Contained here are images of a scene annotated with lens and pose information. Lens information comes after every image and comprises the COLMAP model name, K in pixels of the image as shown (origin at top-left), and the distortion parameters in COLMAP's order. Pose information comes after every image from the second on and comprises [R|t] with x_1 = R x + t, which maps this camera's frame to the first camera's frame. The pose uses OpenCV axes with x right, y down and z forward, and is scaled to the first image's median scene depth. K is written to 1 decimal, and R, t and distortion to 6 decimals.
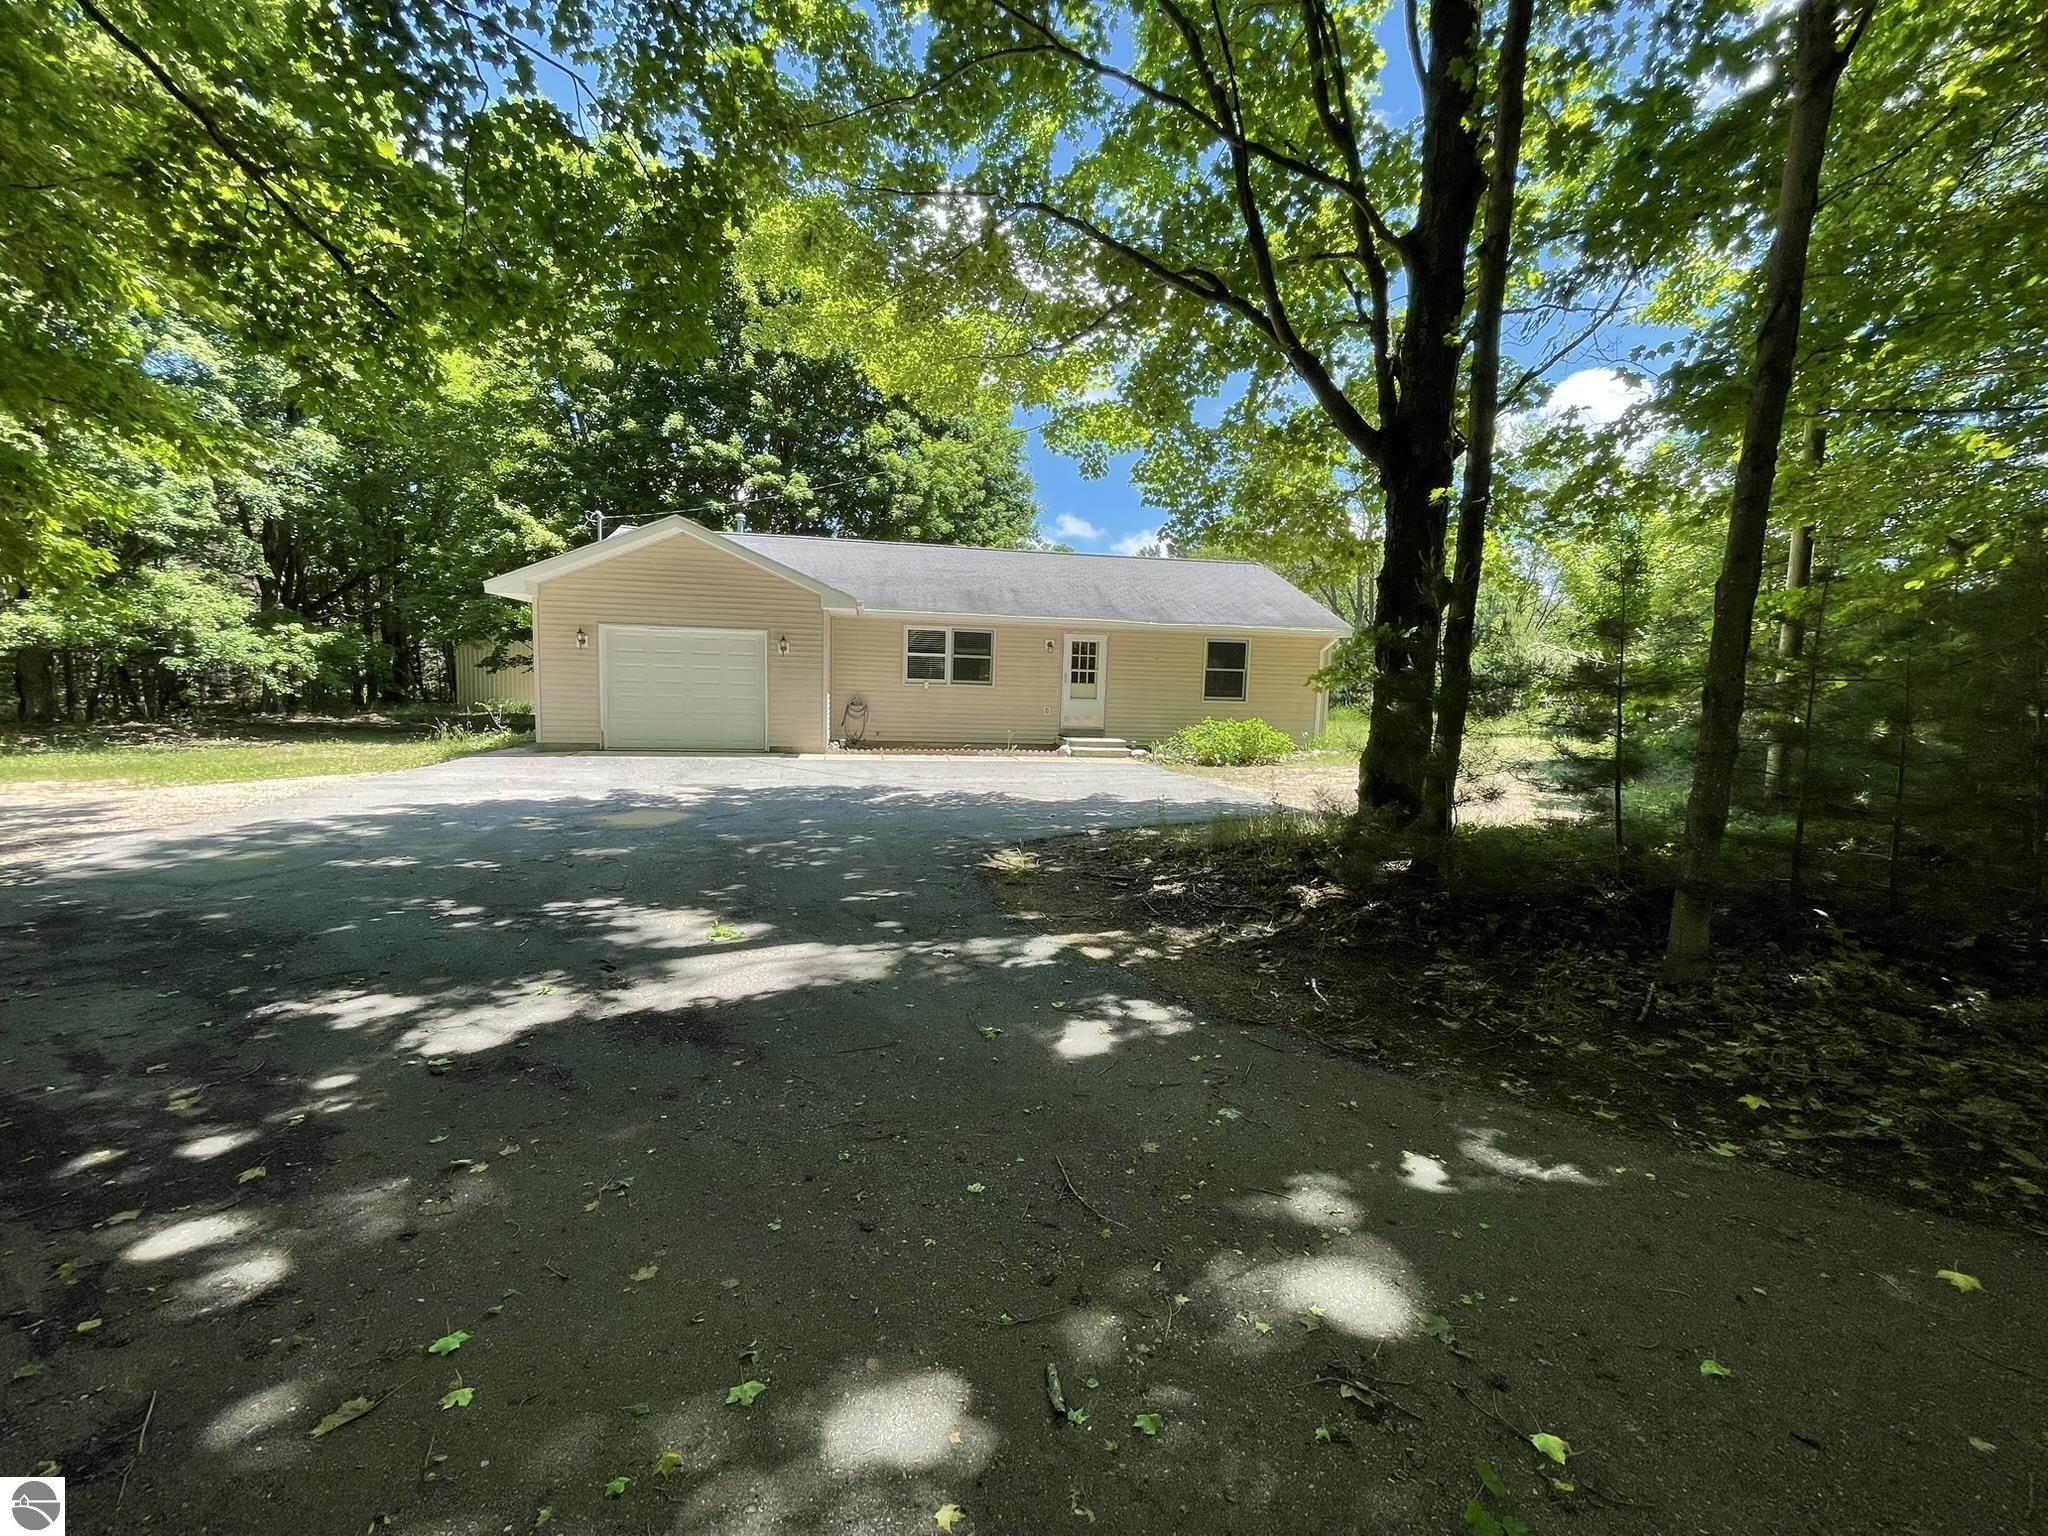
lens RADIAL K [[817.6, 0, 1024.7], [0, 817.6, 771.7], [0, 0, 1]] dist [-0.016287, -0.000090]
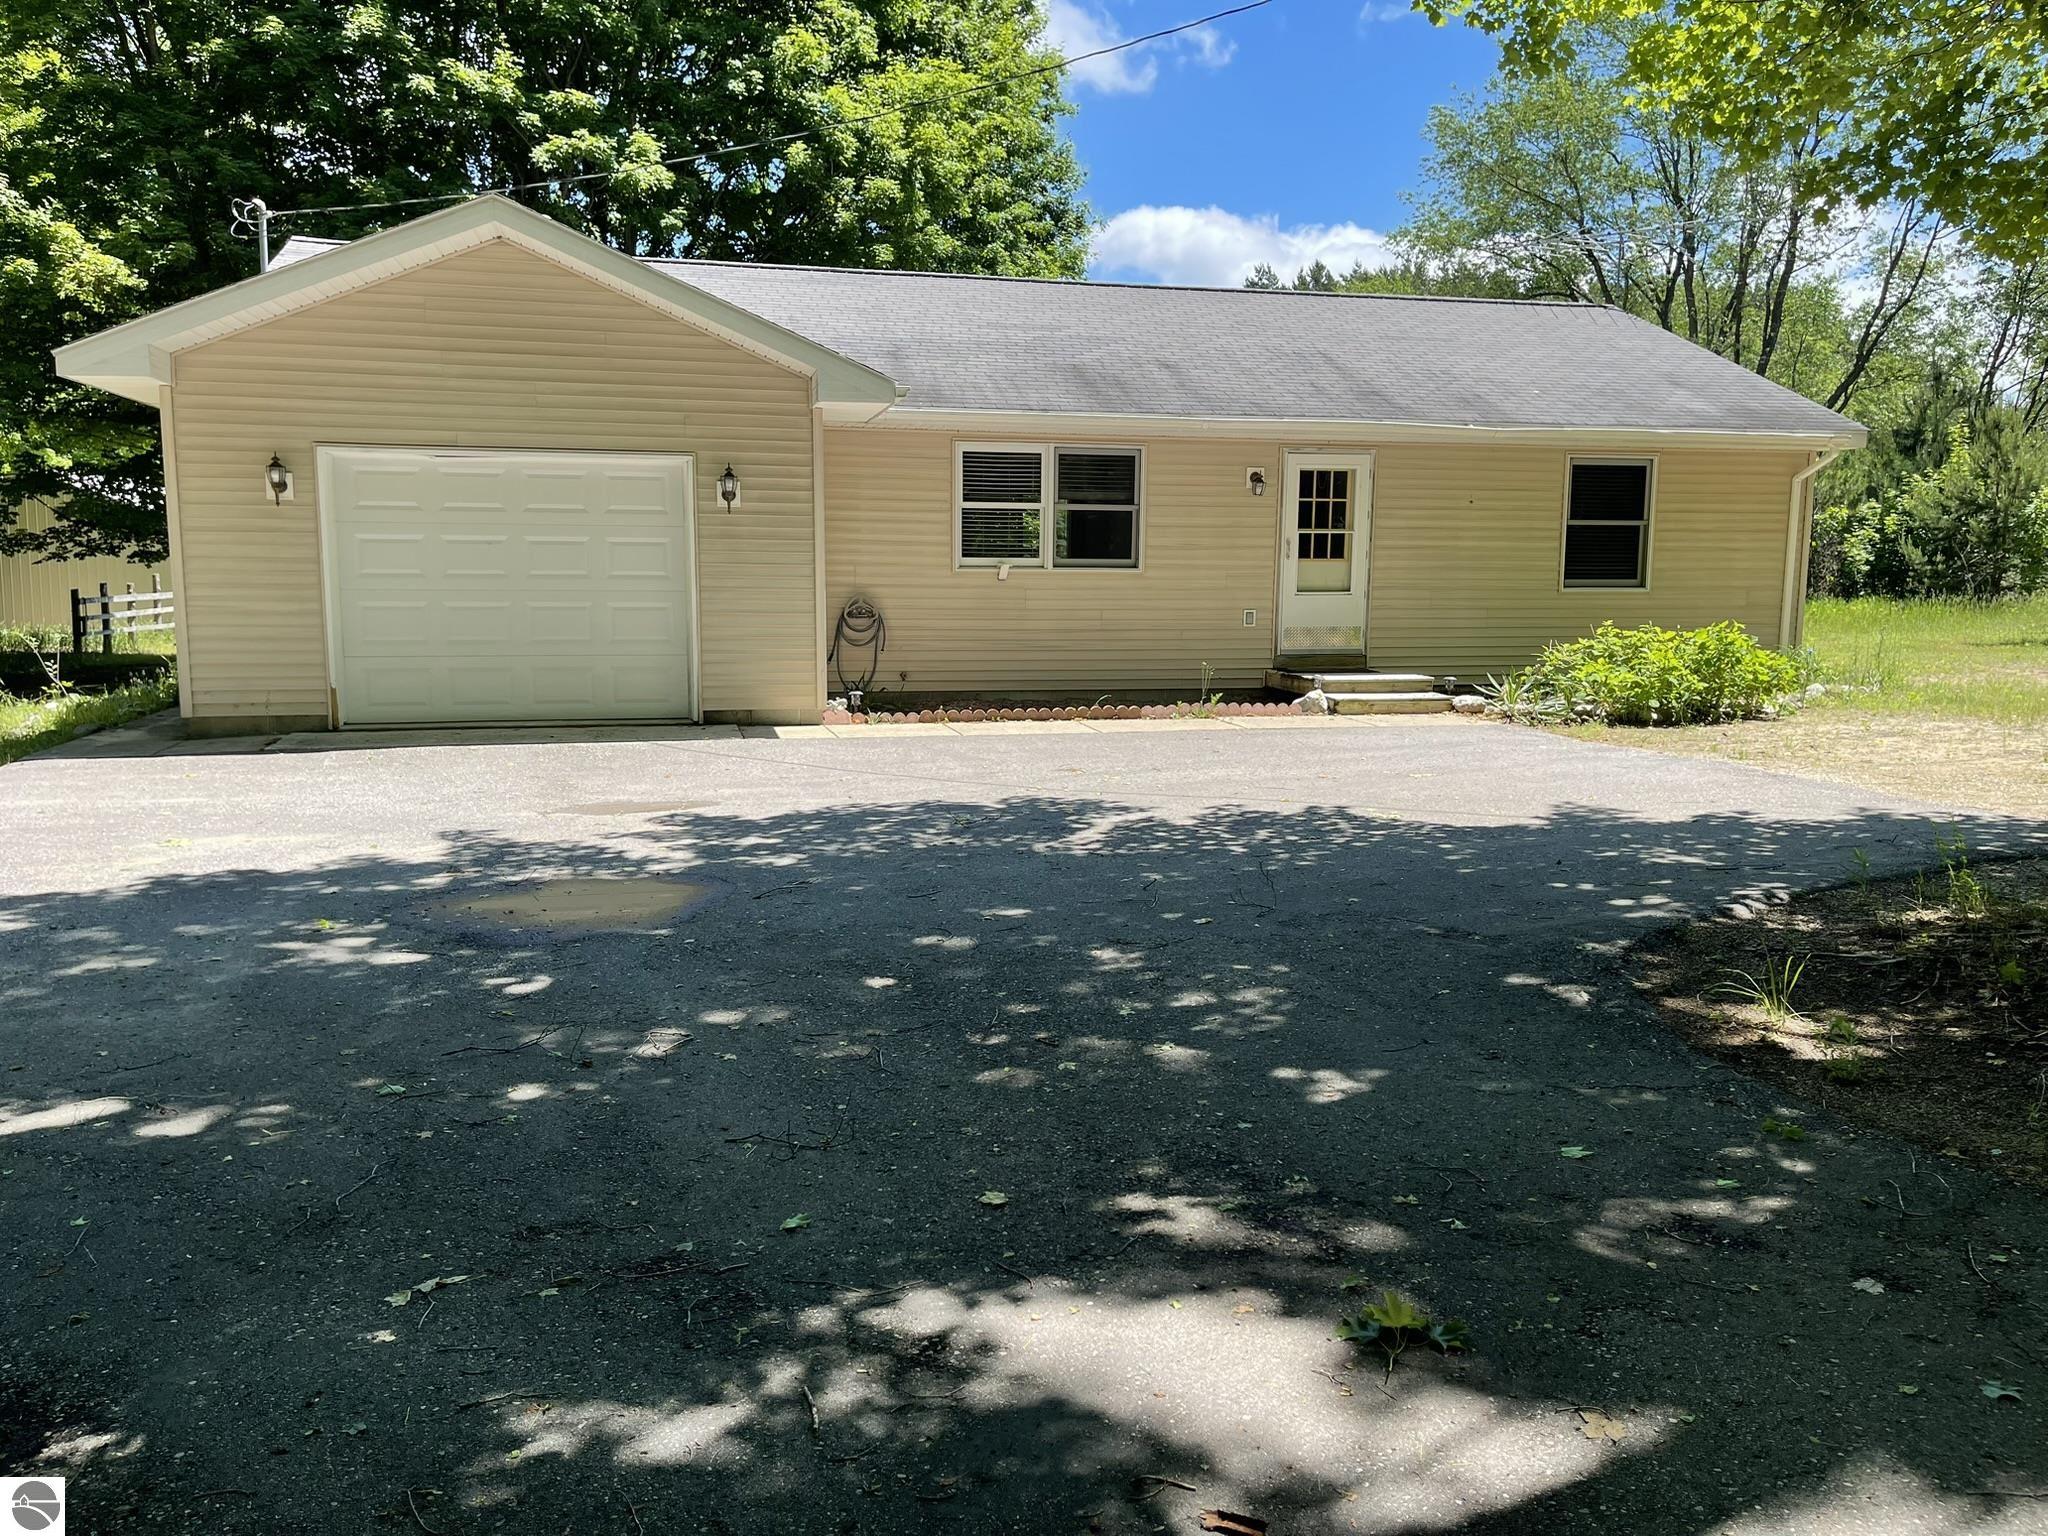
lens RADIAL K [[1514.2, 0, 1018.8], [0, 1514.2, 765.6], [0, 0, 1]] dist [0.023310, 0.002263]
pose [[0.998670, -0.029883, 0.042015, -0.146507], [0.028848, 0.999271, 0.025023, -0.014612], [-0.042732, -0.023778, 0.998804, 0.123457]]
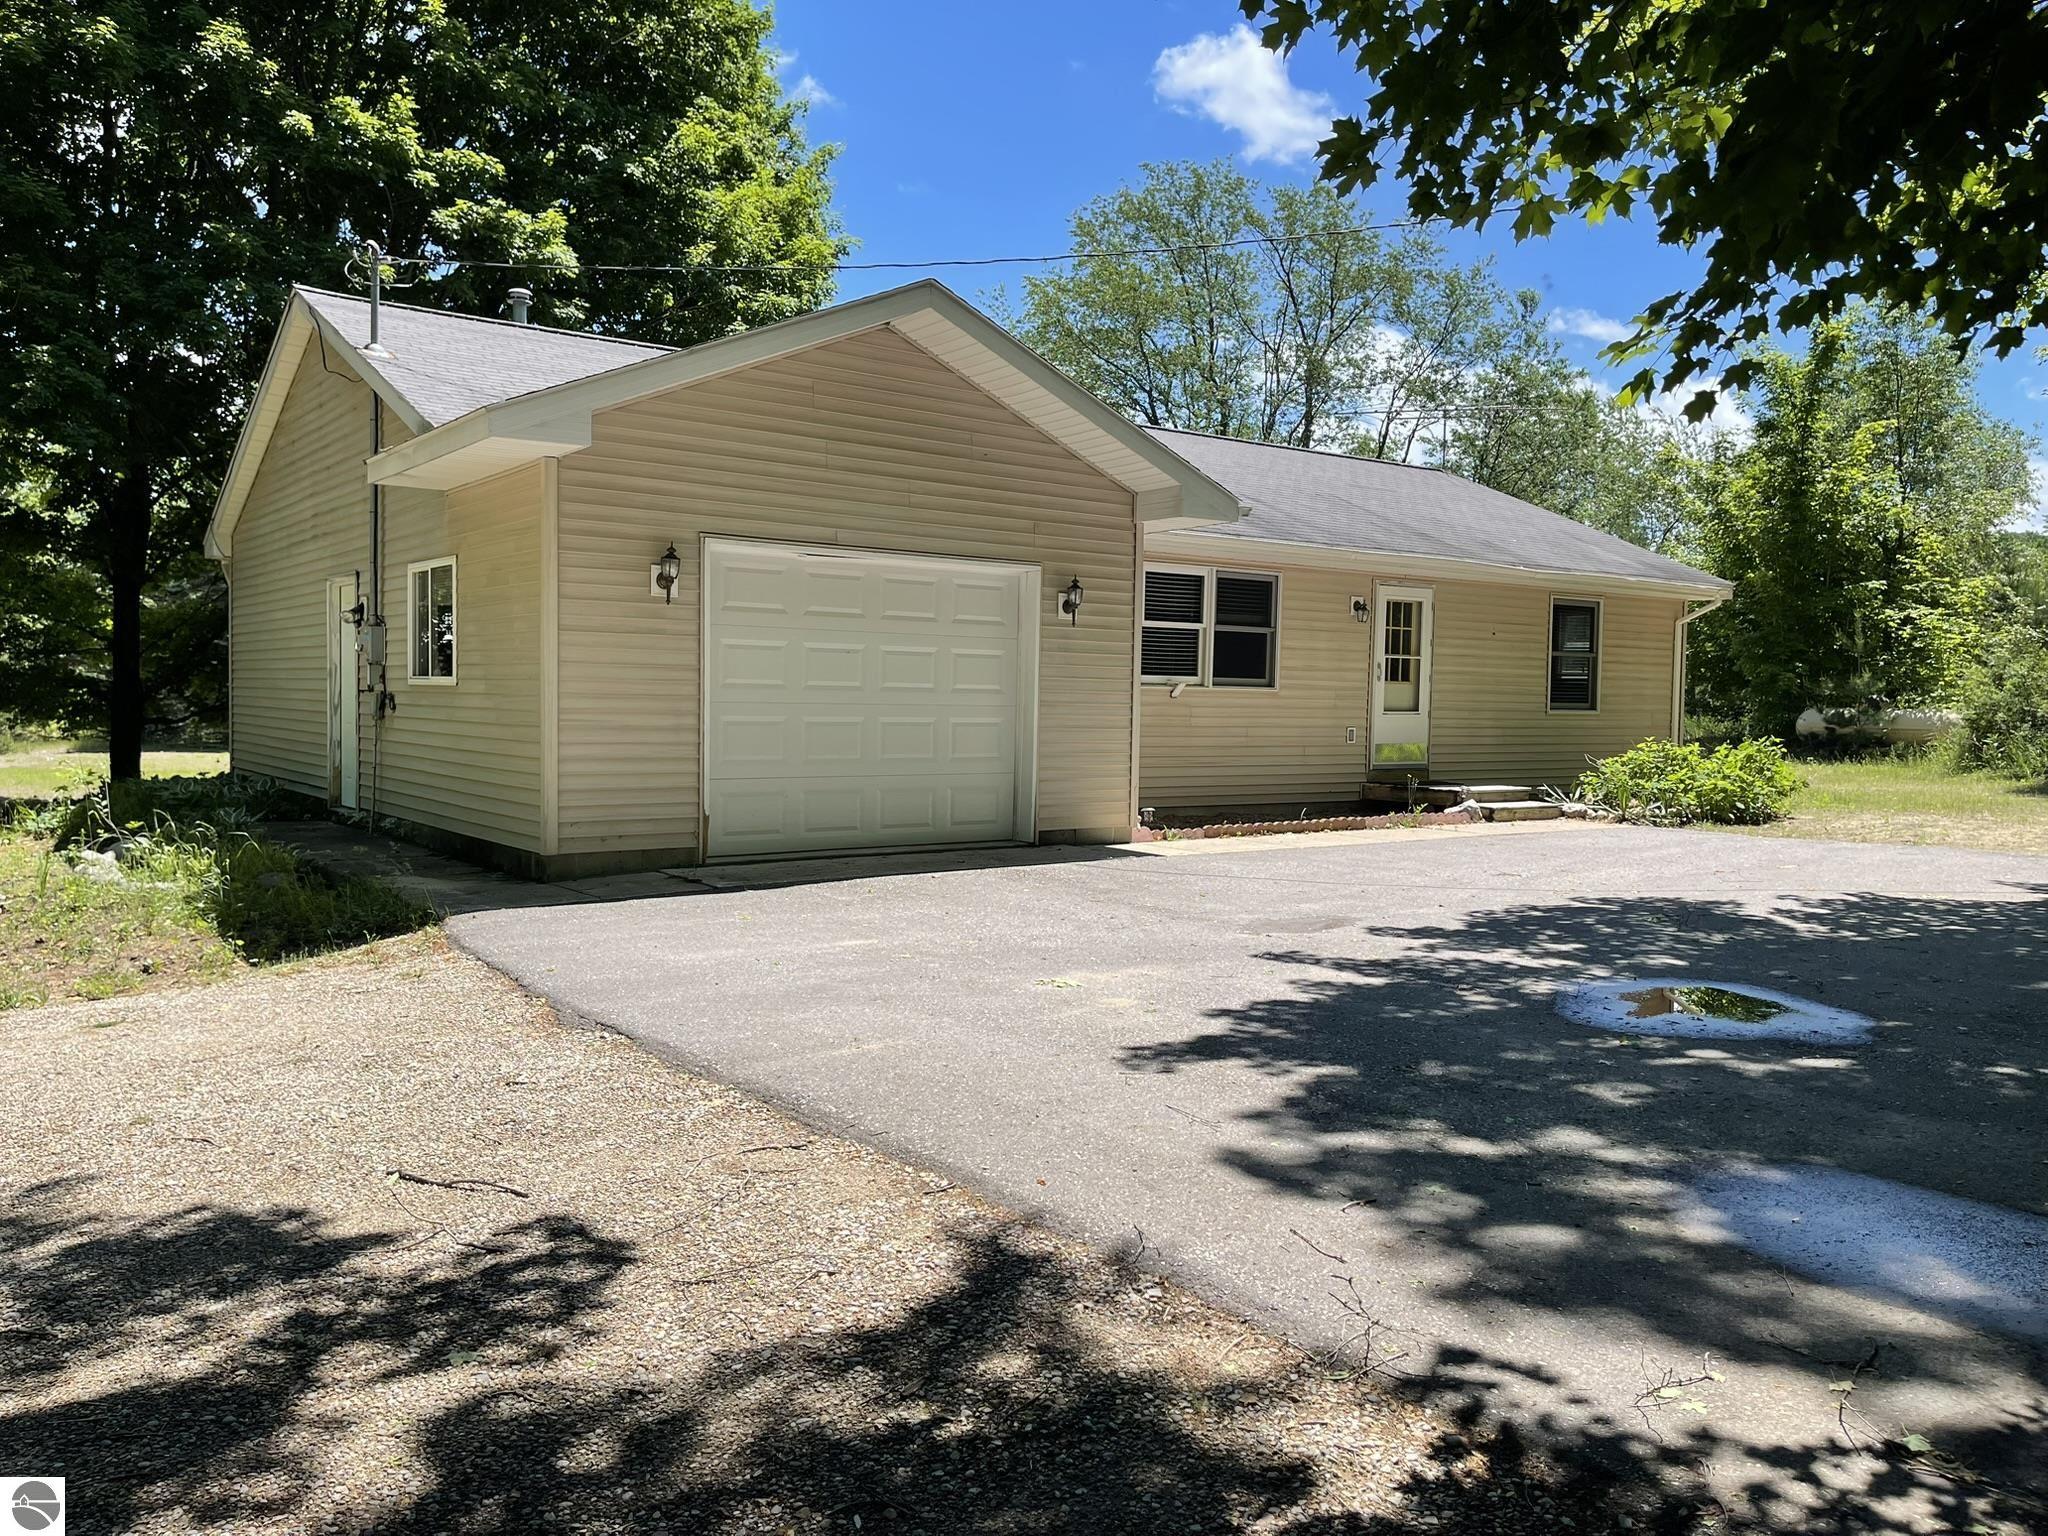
lens RADIAL K [[1514.2, 0, 1036.9], [0, 1514.2, 777.9], [0, 0, 1]] dist [0.023310, 0.002263]
pose [[0.899349, -0.038881, 0.435499, -0.561964], [0.058637, 0.997766, -0.032011, -0.029216], [-0.433282, 0.054325, 0.899620, 0.236443]]
